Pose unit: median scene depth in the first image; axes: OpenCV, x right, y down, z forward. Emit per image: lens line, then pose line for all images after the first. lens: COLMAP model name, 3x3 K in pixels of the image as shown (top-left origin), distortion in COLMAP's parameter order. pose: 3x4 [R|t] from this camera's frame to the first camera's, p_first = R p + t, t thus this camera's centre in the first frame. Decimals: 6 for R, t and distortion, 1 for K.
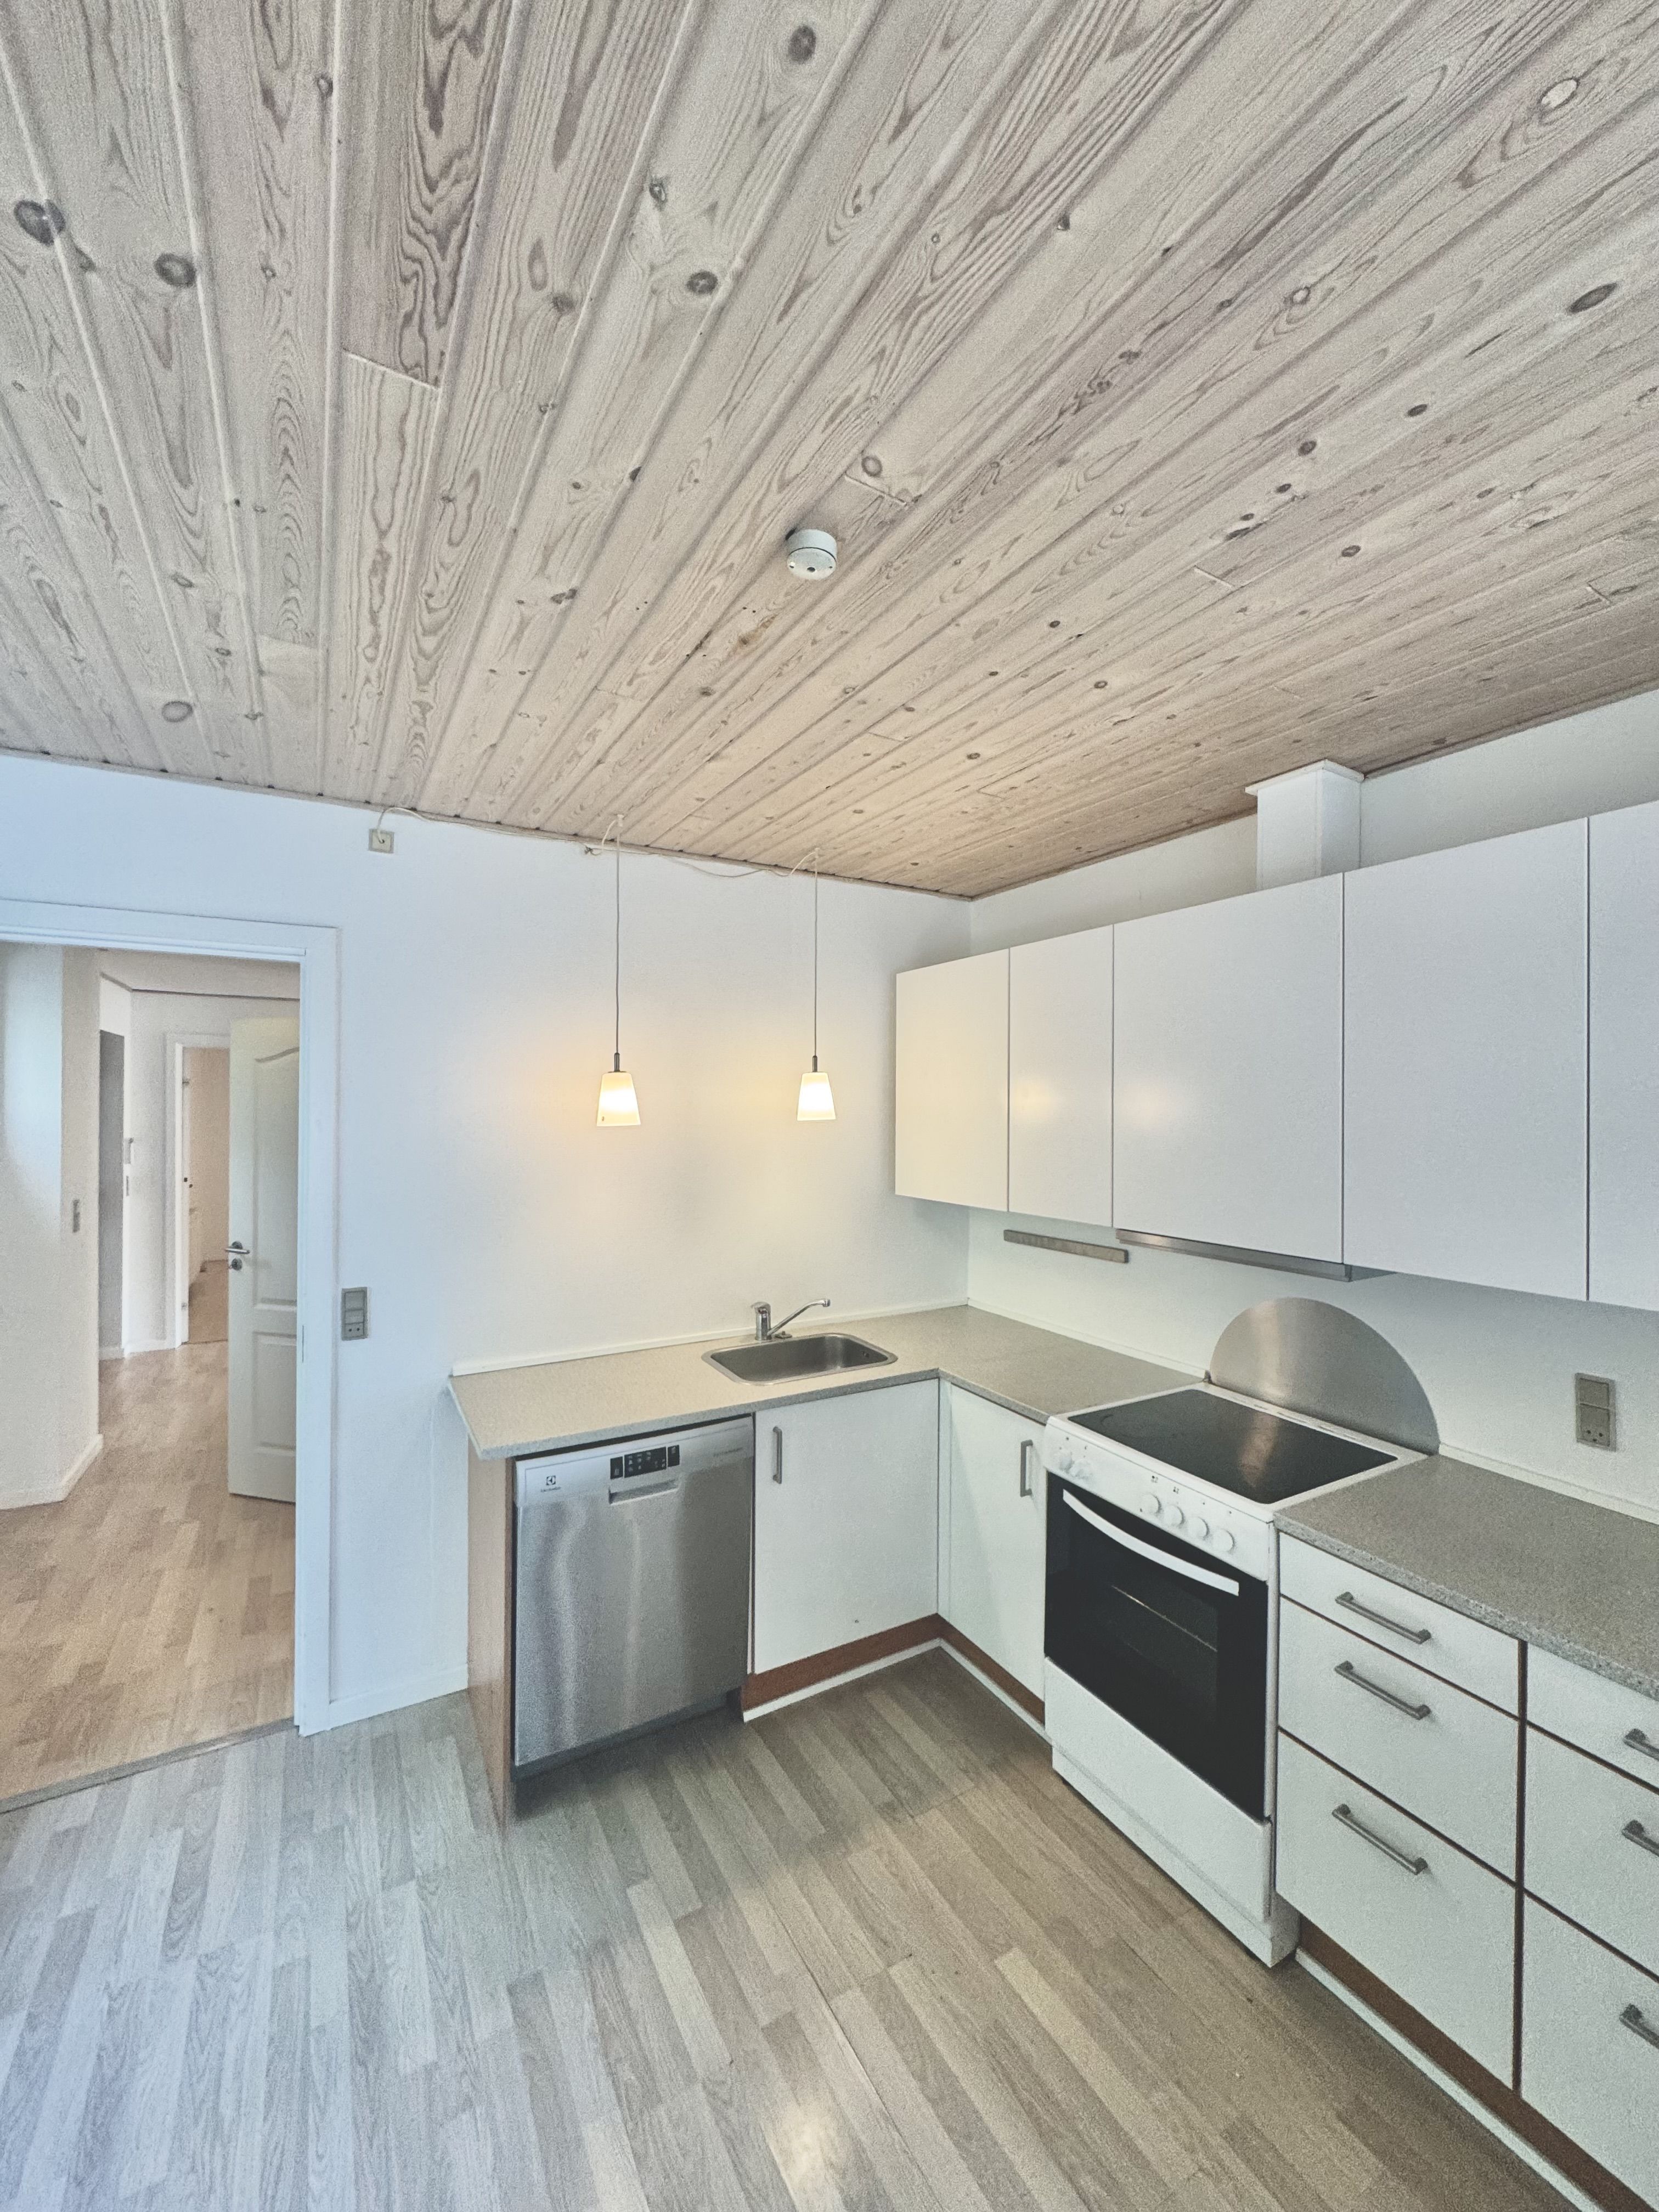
lens RADIAL K [[905.4, 0, 829.5], [0, 905.4, 1106.0], [0, 0, 1]] dist [0.000443, -0.003282]
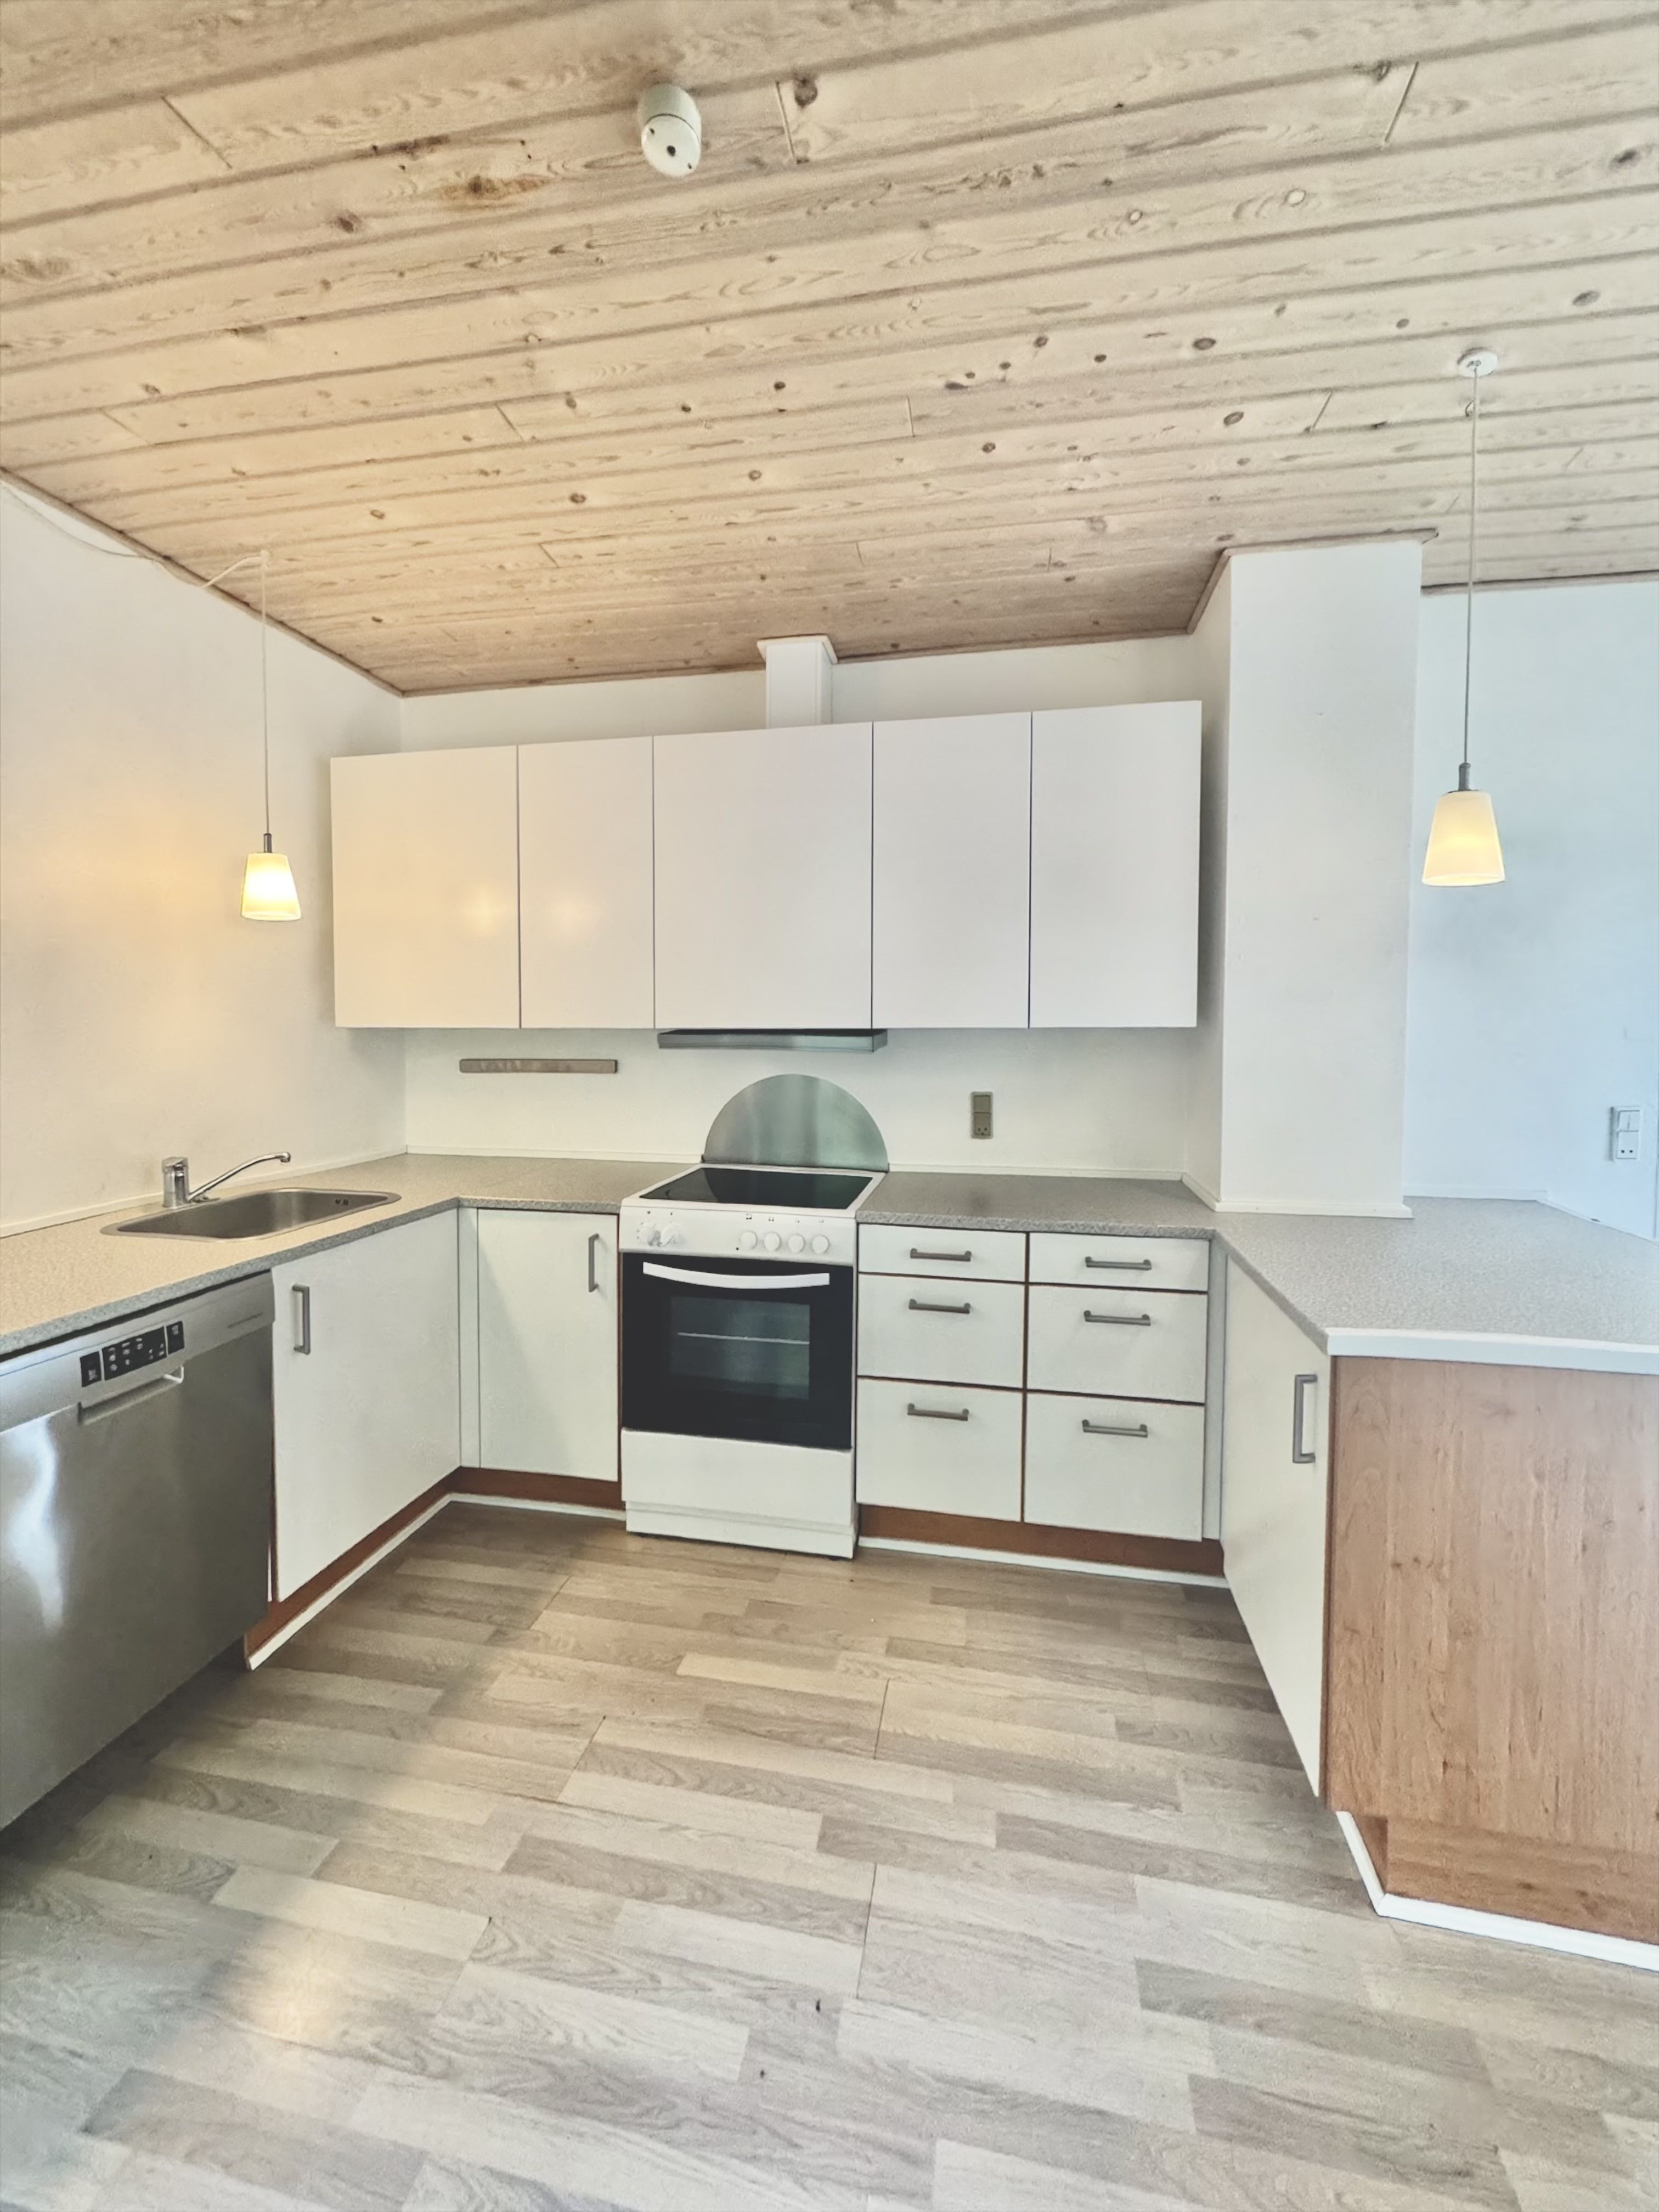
lens RADIAL K [[887.1, 0, 829.5], [0, 887.1, 1106.0], [0, 0, 1]] dist [-0.007329, 0.000301]
pose [[0.641522, -0.053200, 0.765257, -0.394120], [-0.003018, 0.997409, 0.071869, 0.166809], [-0.767098, -0.048415, 0.639700, 0.185007]]
